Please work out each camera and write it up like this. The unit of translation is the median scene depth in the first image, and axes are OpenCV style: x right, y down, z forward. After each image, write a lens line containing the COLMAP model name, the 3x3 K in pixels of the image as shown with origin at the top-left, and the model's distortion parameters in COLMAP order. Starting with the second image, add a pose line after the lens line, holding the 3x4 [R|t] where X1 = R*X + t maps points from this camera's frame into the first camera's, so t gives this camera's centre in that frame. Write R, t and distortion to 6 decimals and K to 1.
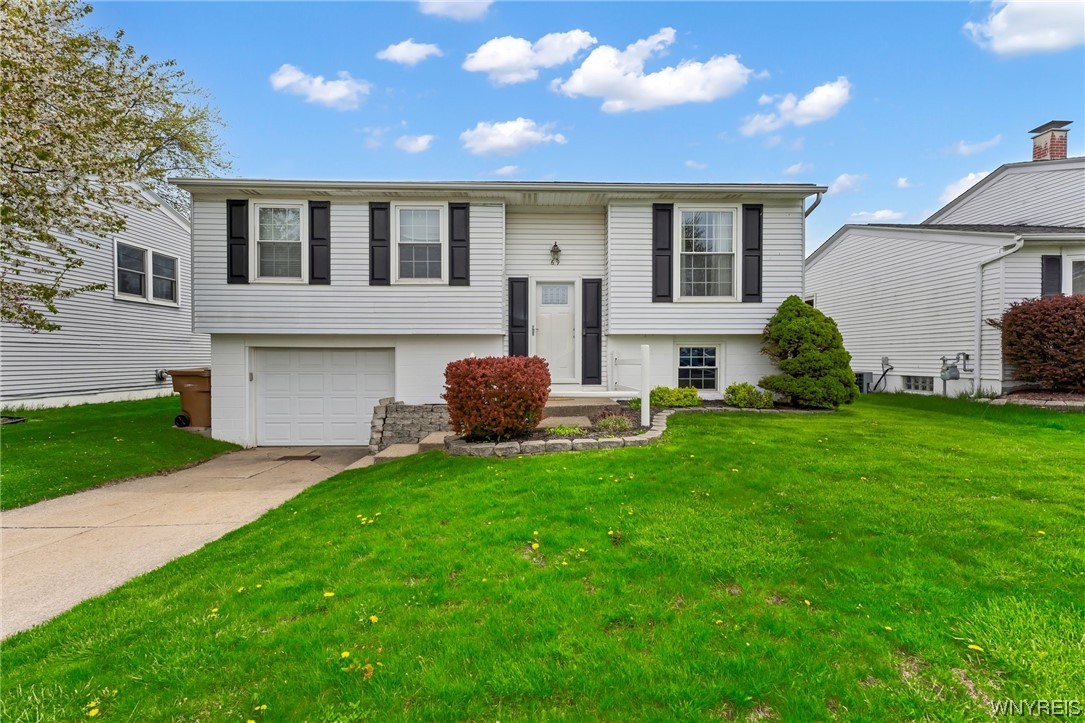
lens RADIAL K [[446.1, 0, 540.8], [0, 446.1, 362.9], [0, 0, 1]] dist [0.005456, -0.000090]
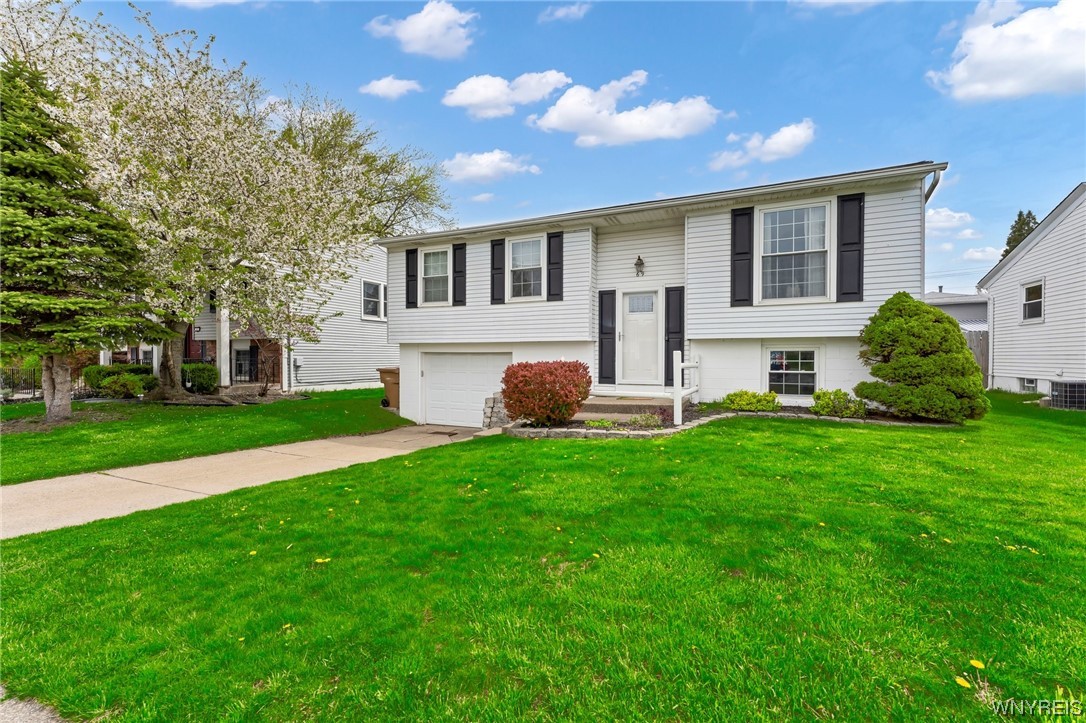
lens RADIAL K [[446.5, 0, 541.3], [0, 446.5, 362.9], [0, 0, 1]] dist [0.005456, -0.000090]
pose [[0.901283, 0.006810, -0.433177, 0.304447], [-0.006704, 0.999976, 0.001772, -0.007695], [0.433178, 0.001307, 0.901307, -0.100600]]
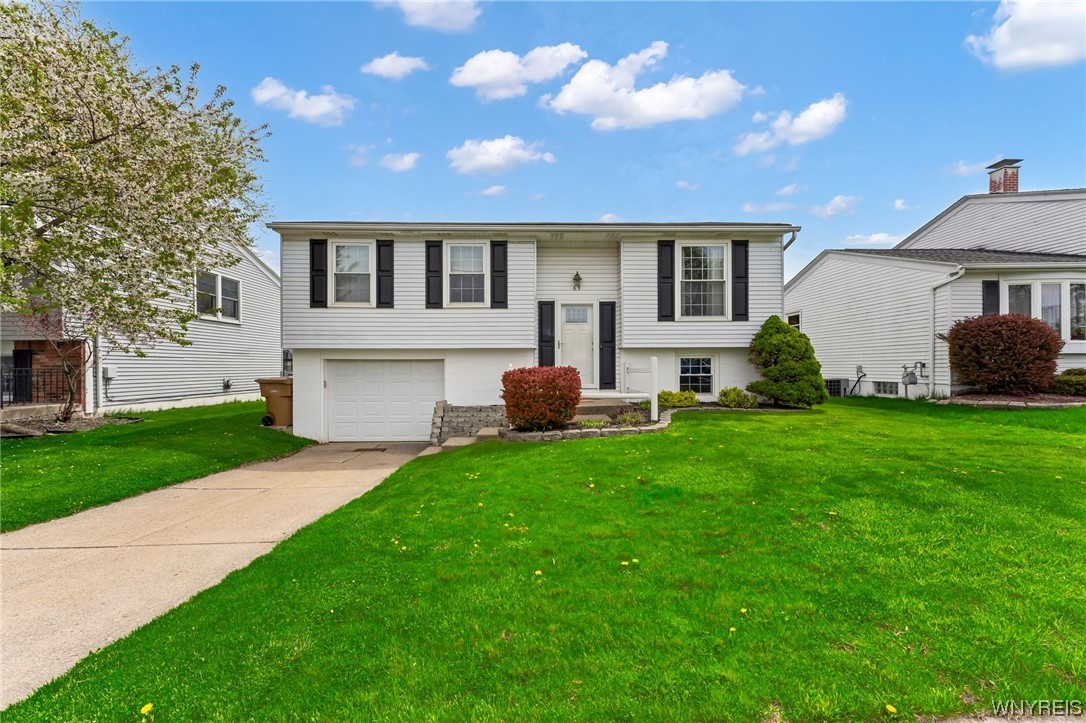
lens RADIAL K [[443.9, 0, 540.7], [0, 443.9, 366.4], [0, 0, 1]] dist [0.009230, 0.000179]
pose [[0.999989, -0.003854, -0.002846, -0.065569], [0.003818, 0.999911, -0.012757, 0.000917], [0.002895, 0.012746, 0.999915, -0.206768]]
